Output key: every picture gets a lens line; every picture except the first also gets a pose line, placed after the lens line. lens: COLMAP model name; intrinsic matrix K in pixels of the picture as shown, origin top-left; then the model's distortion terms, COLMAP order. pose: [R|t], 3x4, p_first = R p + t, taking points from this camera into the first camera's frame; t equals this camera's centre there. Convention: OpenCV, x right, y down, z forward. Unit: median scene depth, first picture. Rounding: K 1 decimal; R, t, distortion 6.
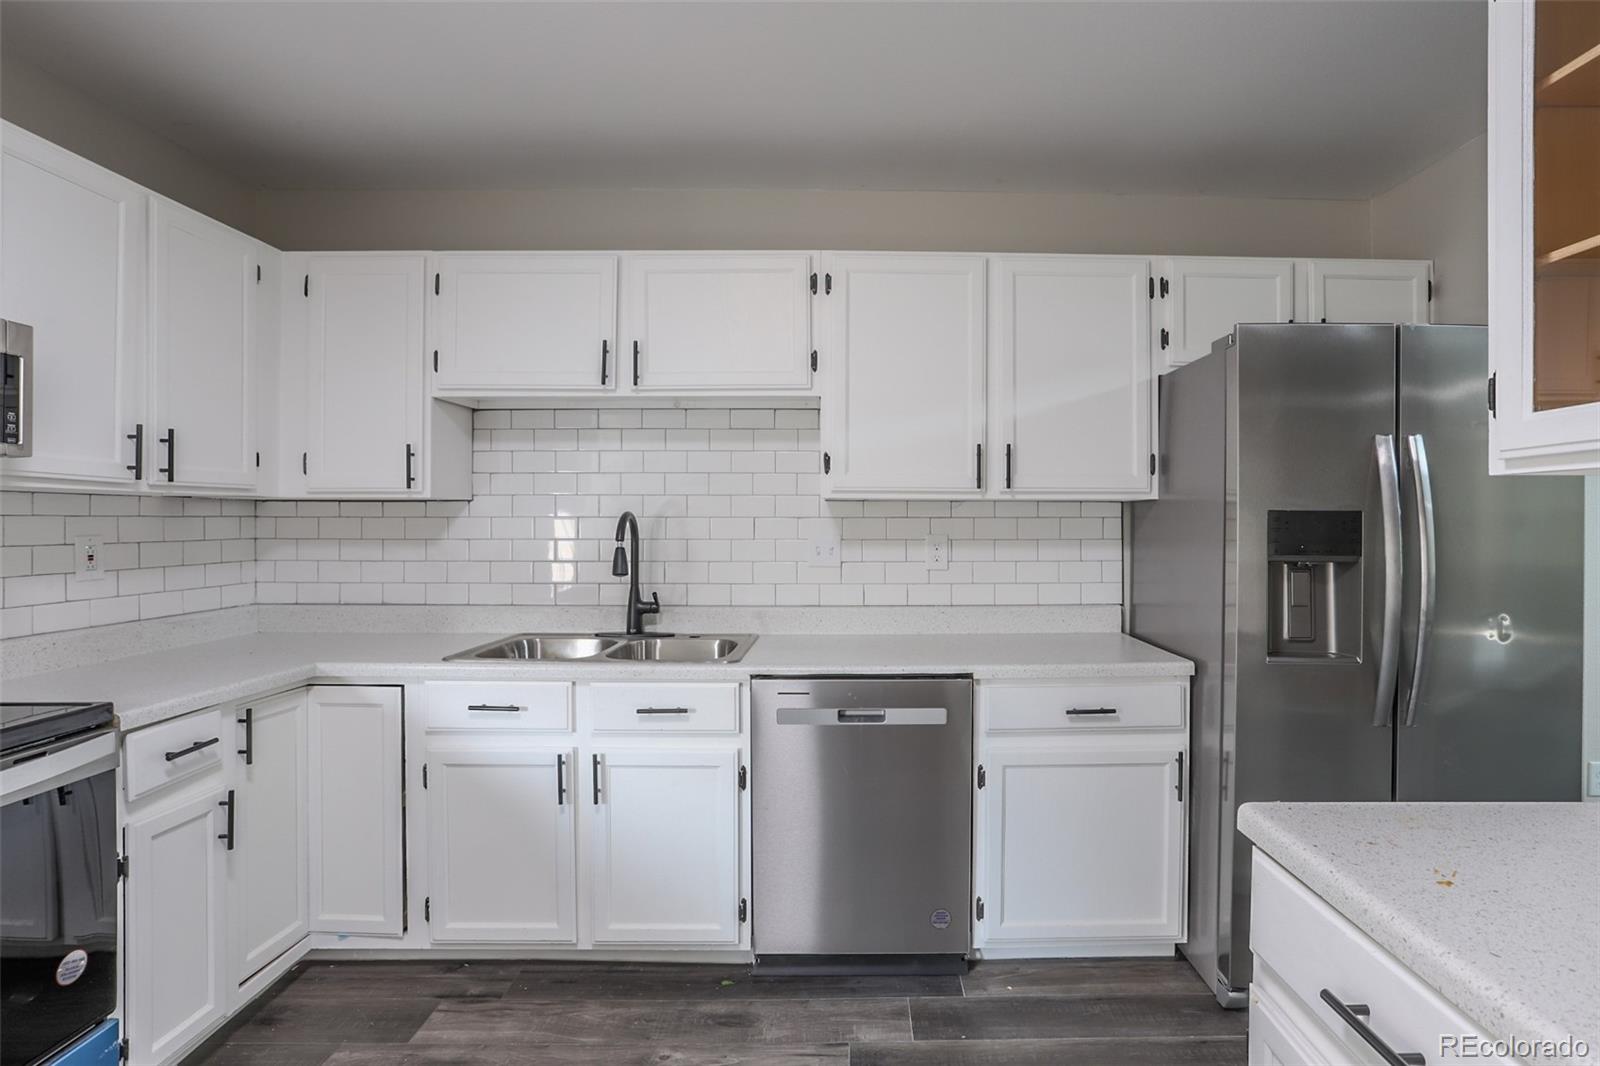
lens RADIAL K [[772.2, 0, 800.0], [0, 772.2, 533.0], [0, 0, 1]] dist [-0.058092, 0.029476]
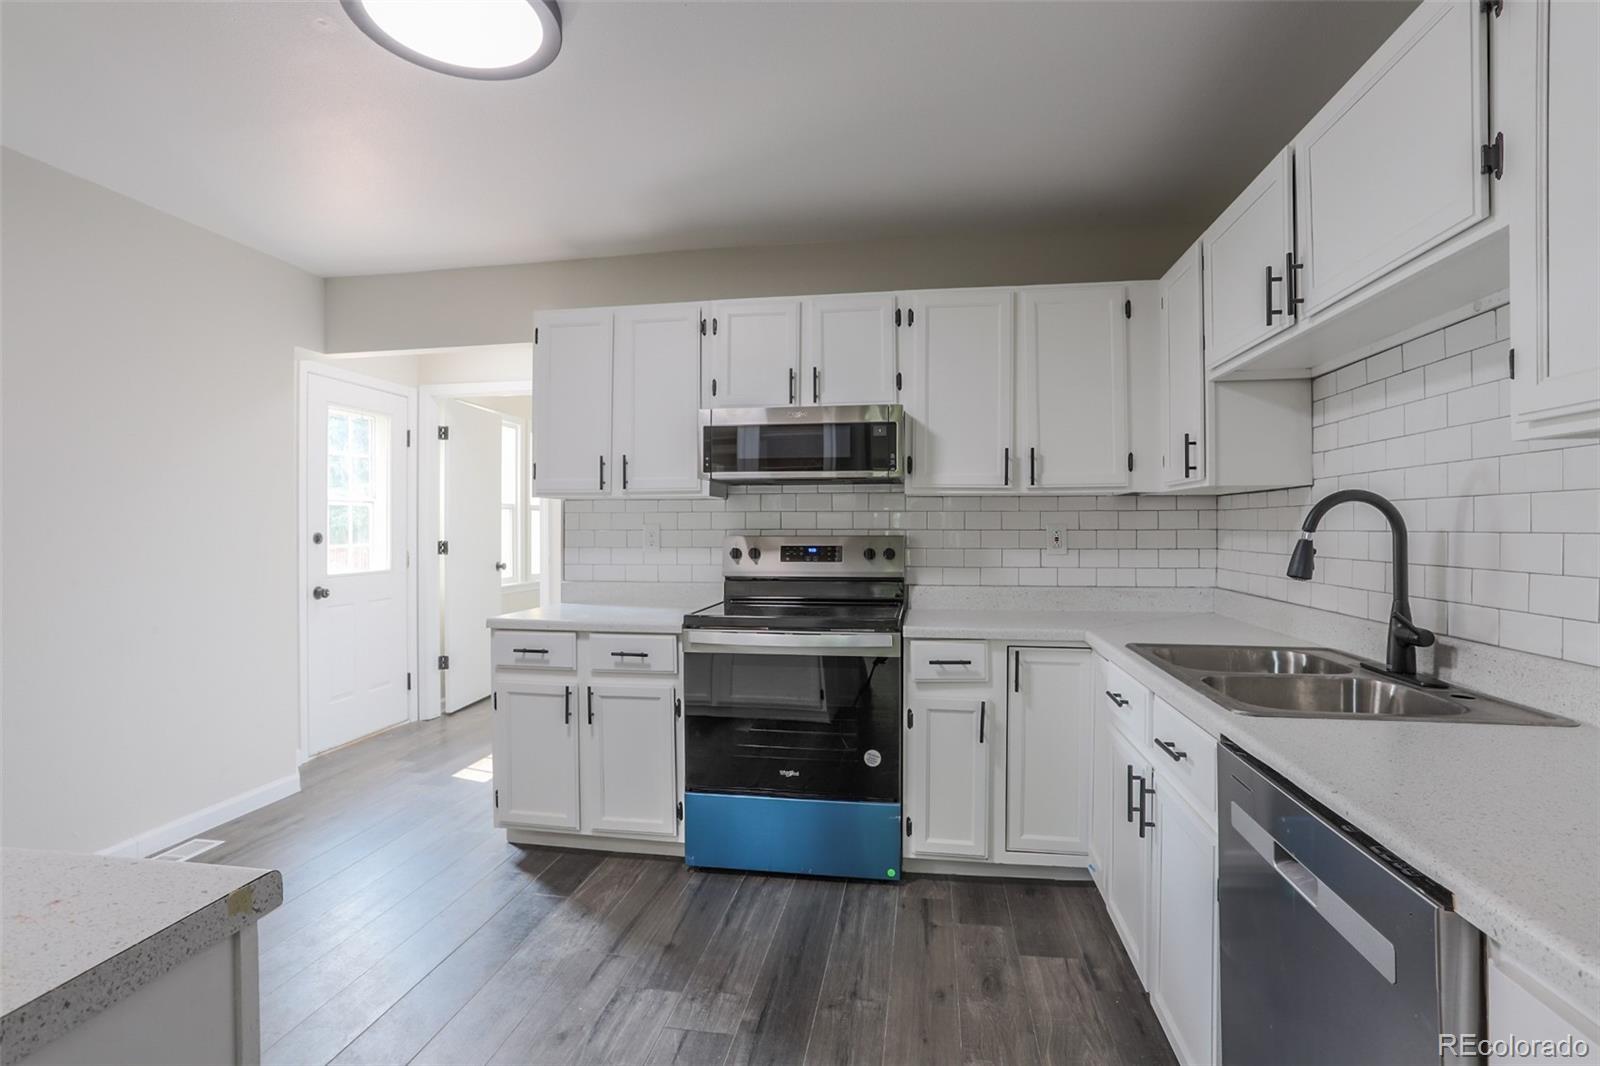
lens RADIAL K [[772.2, 0, 800.0], [0, 772.2, 533.0], [0, 0, 1]] dist [-0.058092, 0.029476]
pose [[-0.108578, 0.014207, -0.993986, 0.630506], [-0.013539, 0.999784, 0.015769, 0.004922], [0.993996, 0.015170, -0.108362, 0.717719]]
